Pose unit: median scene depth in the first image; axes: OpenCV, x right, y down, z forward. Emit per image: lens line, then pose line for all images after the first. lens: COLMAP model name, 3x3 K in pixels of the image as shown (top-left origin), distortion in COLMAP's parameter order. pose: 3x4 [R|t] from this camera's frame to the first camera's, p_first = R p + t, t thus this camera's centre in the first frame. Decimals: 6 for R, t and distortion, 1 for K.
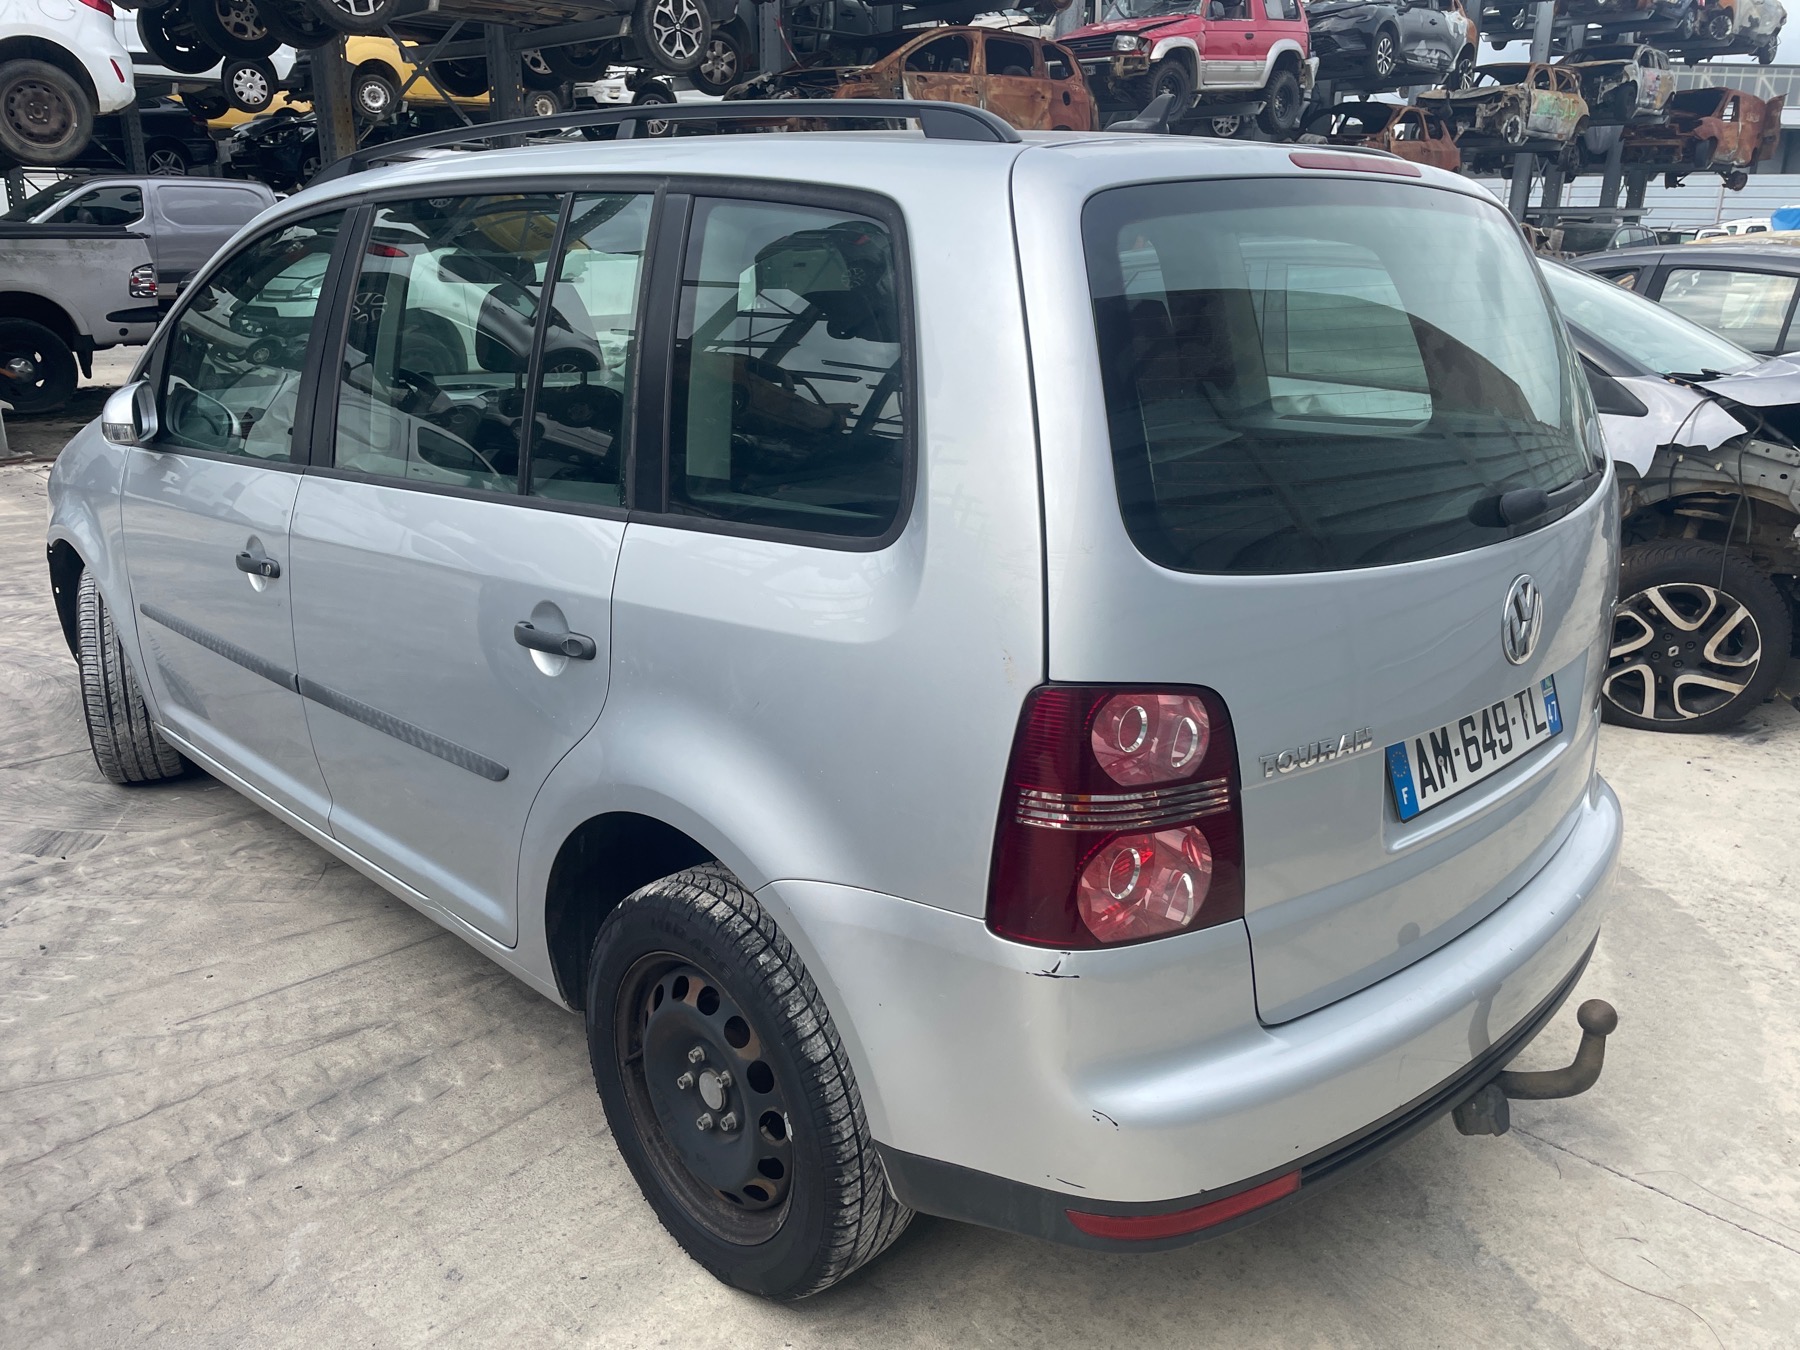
lens RADIAL K [[1391.9, 0, 896.5], [0, 1391.9, 683.8], [0, 0, 1]] dist [0.004924, 0.001410]
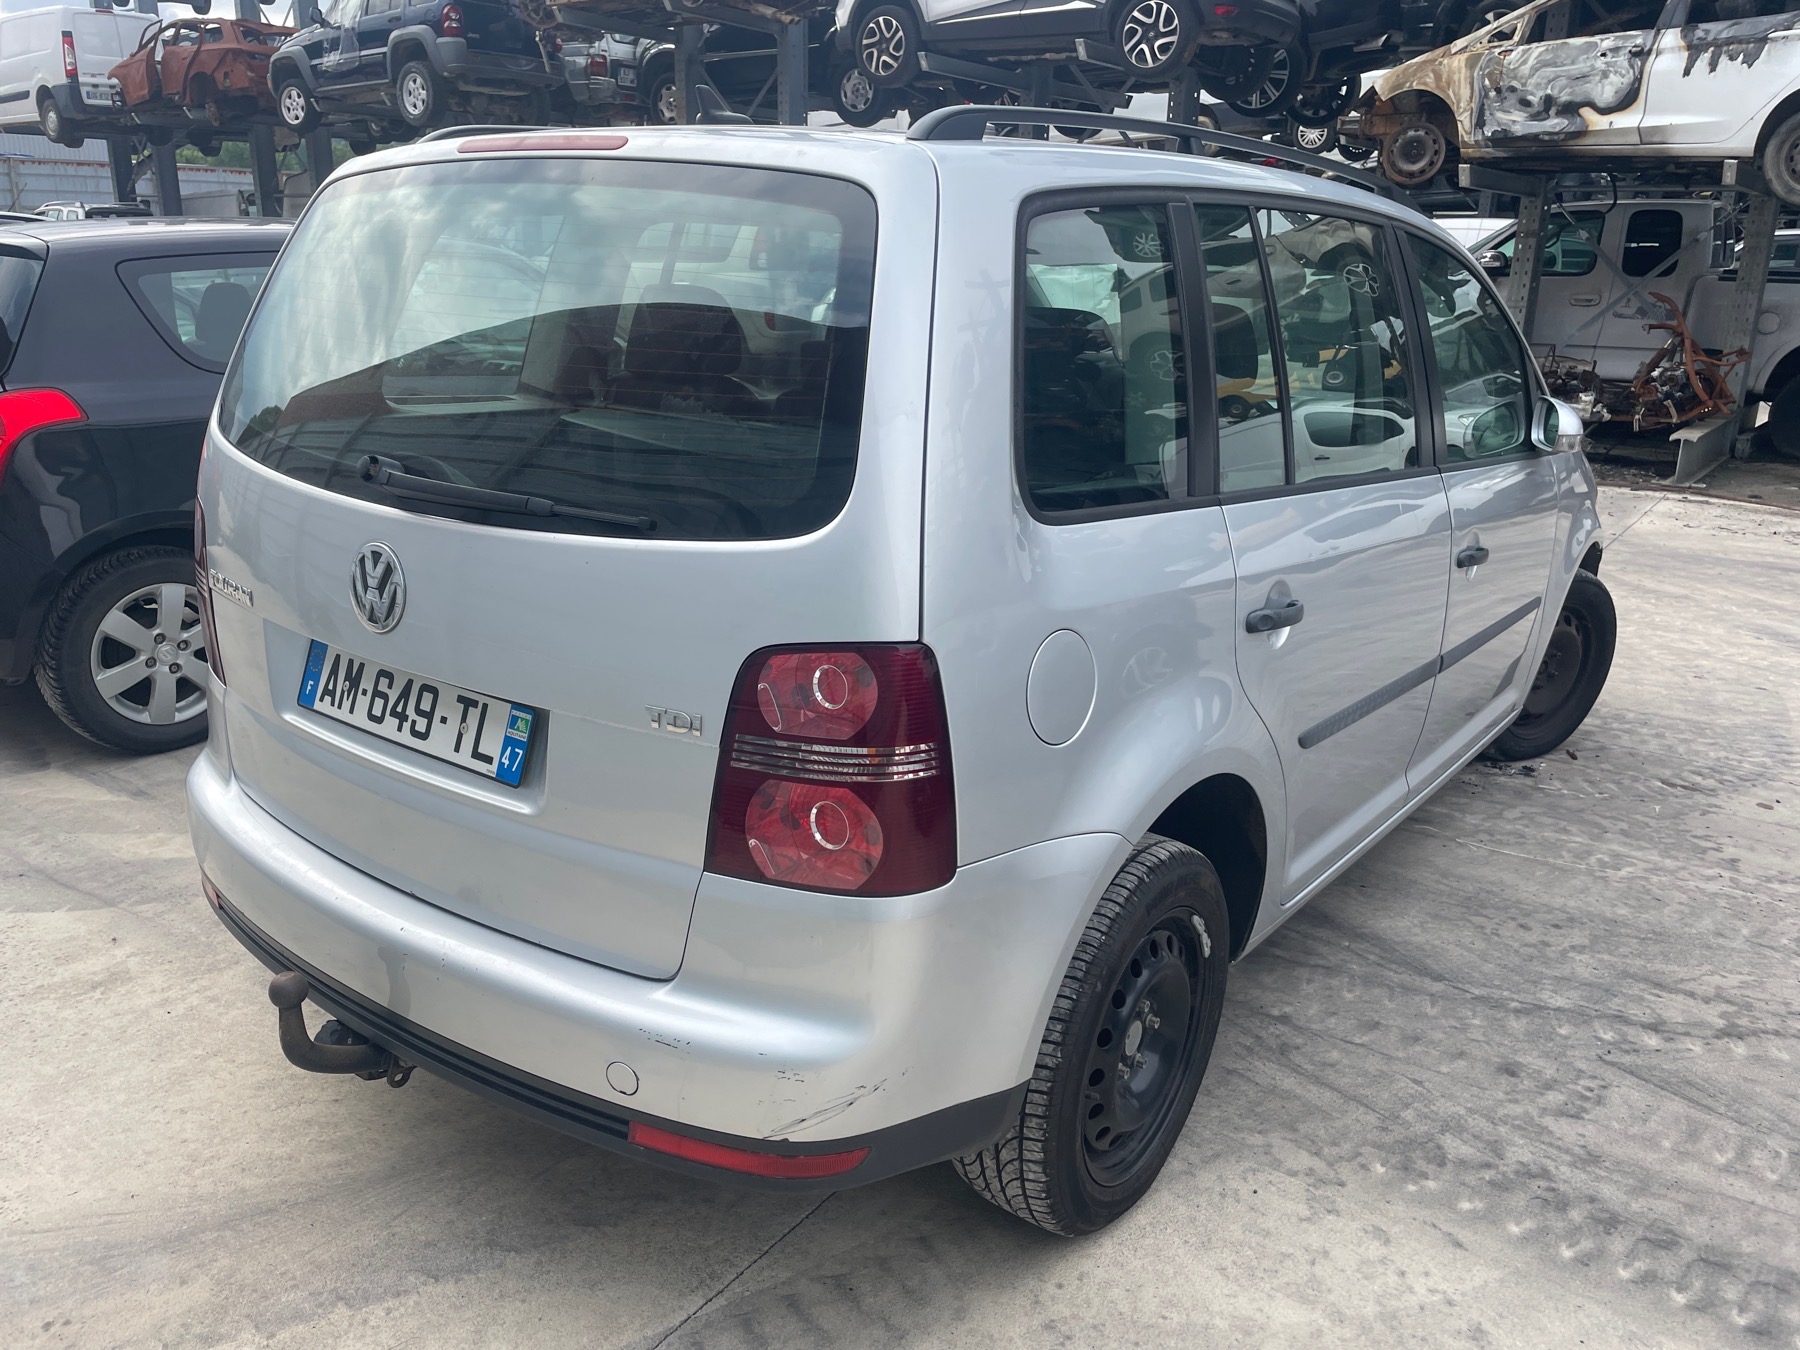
lens RADIAL K [[1391.9, 0, 897.8], [0, 1391.9, 667.7], [0, 0, 1]] dist [0.004924, 0.001410]
pose [[0.128130, 0.270218, -0.954235, 1.435673], [-0.318380, 0.922446, 0.218466, -0.322761], [0.939264, 0.275817, 0.204225, 1.142378]]
